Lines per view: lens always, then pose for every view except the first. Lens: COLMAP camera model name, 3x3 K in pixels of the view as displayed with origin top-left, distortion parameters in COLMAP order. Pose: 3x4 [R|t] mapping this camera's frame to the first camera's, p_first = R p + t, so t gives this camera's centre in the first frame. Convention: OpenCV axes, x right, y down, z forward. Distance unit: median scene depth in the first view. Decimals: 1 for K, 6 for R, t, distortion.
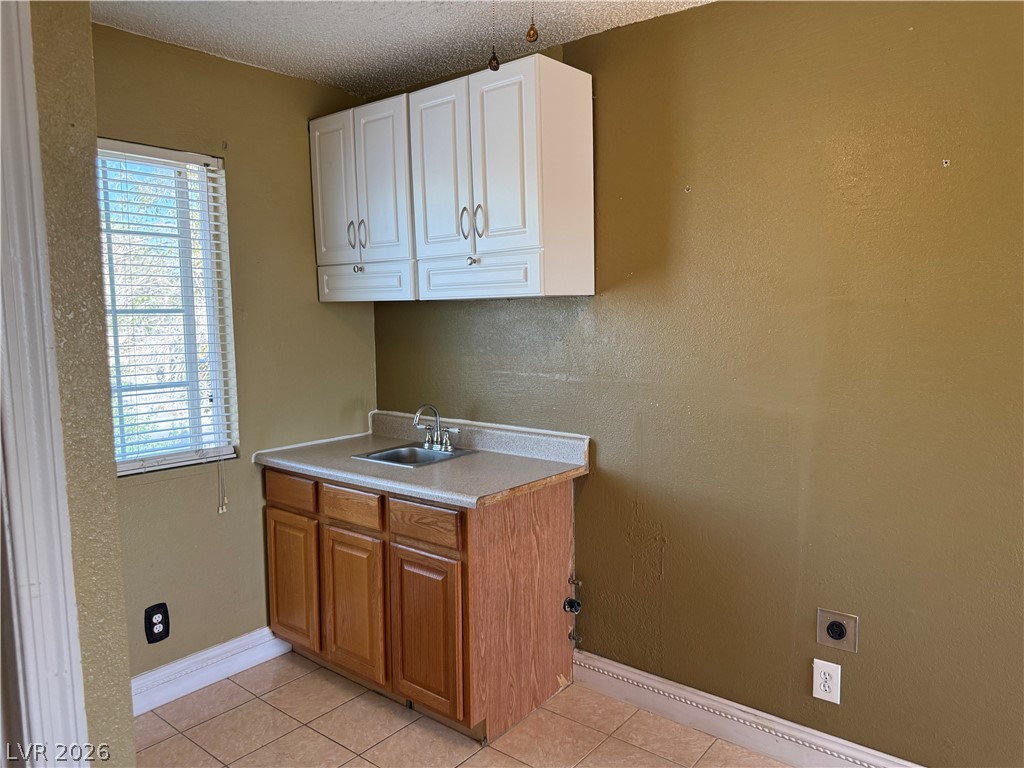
lens RADIAL K [[729.2, 0, 508.9], [0, 729.2, 391.7], [0, 0, 1]] dist [0.055106, -0.070807]
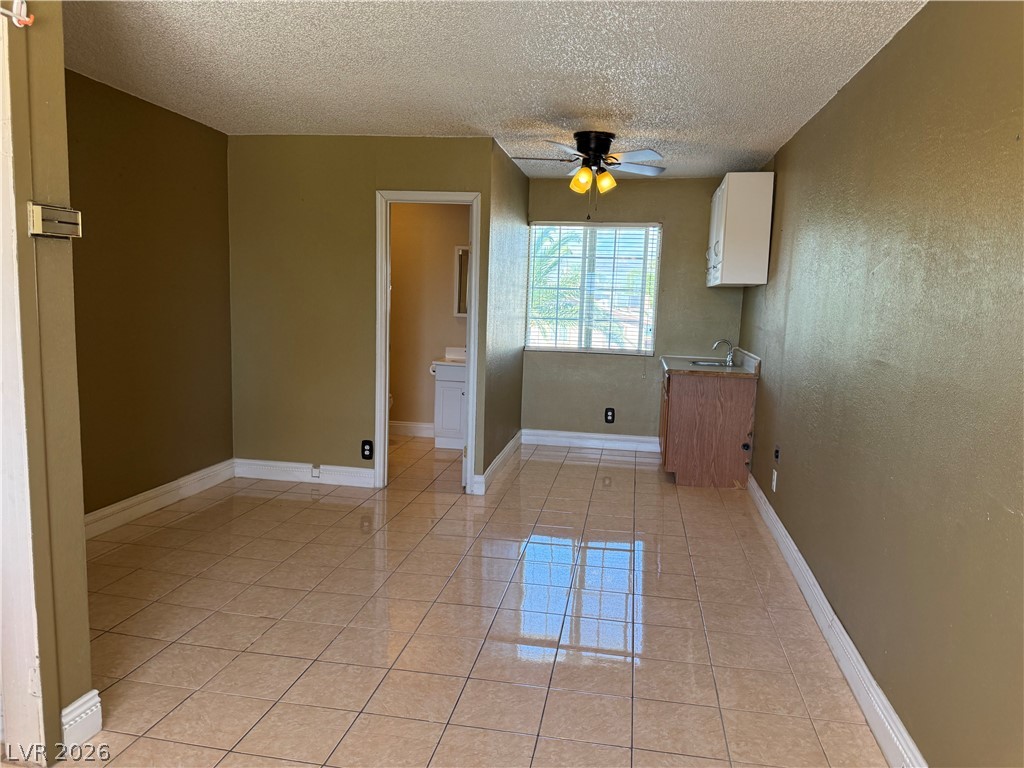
lens RADIAL K [[729.2, 0, 504.6], [0, 729.2, 392.4], [0, 0, 1]] dist [0.055106, -0.070807]
pose [[0.487082, 0.146017, -0.861064, 1.467045], [-0.133955, 0.986749, 0.091555, 0.059615], [0.863022, 0.070749, 0.500187, -0.544179]]
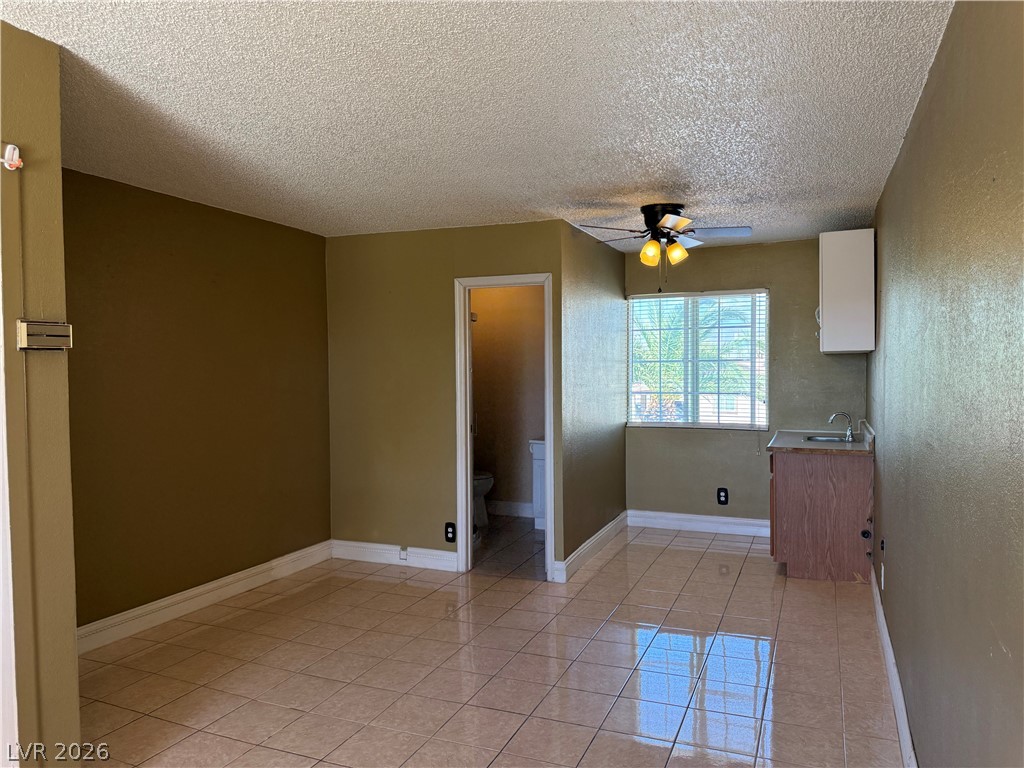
lens RADIAL K [[729.2, 0, 511.1], [0, 729.2, 393.1], [0, 0, 1]] dist [0.055106, -0.070807]
pose [[0.282401, 0.048483, -0.958071, 1.517458], [-0.099747, 0.994792, 0.020940, 0.013200], [0.954097, 0.089652, 0.285766, -0.309213]]
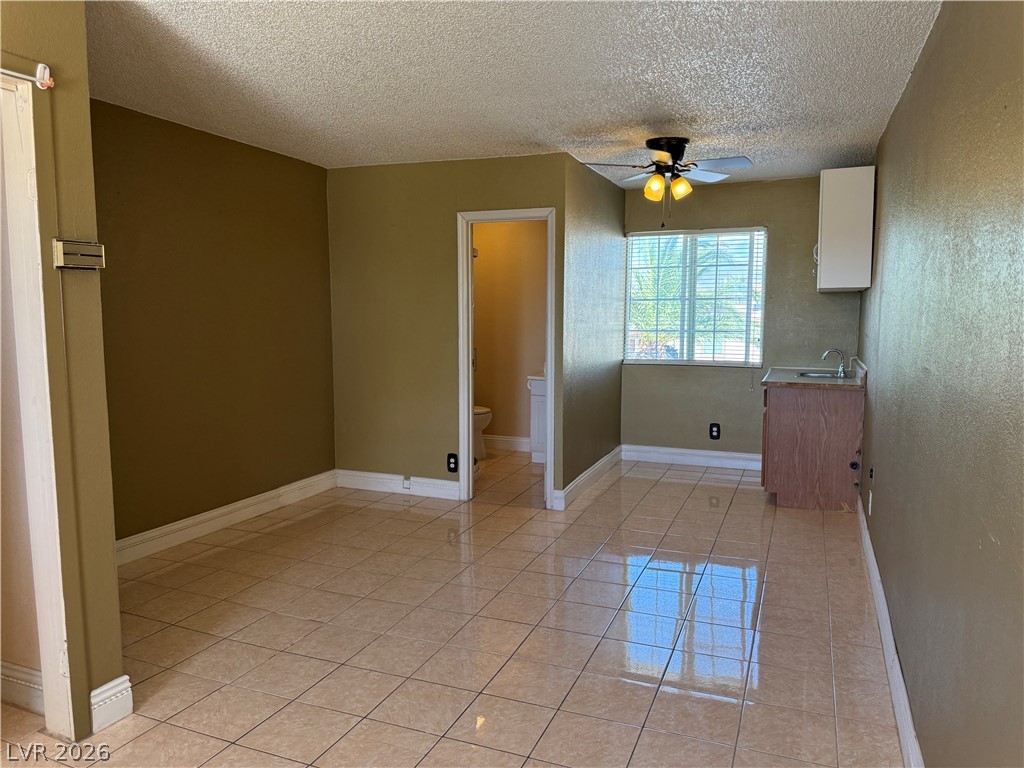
lens RADIAL K [[729.2, 0, 508.3], [0, 729.2, 386.2], [0, 0, 1]] dist [0.055106, -0.070807]
pose [[0.294777, 0.115621, -0.948545, 1.545257], [-0.109030, 0.990240, 0.086820, 0.040420], [0.949325, 0.077827, 0.304507, -0.354333]]
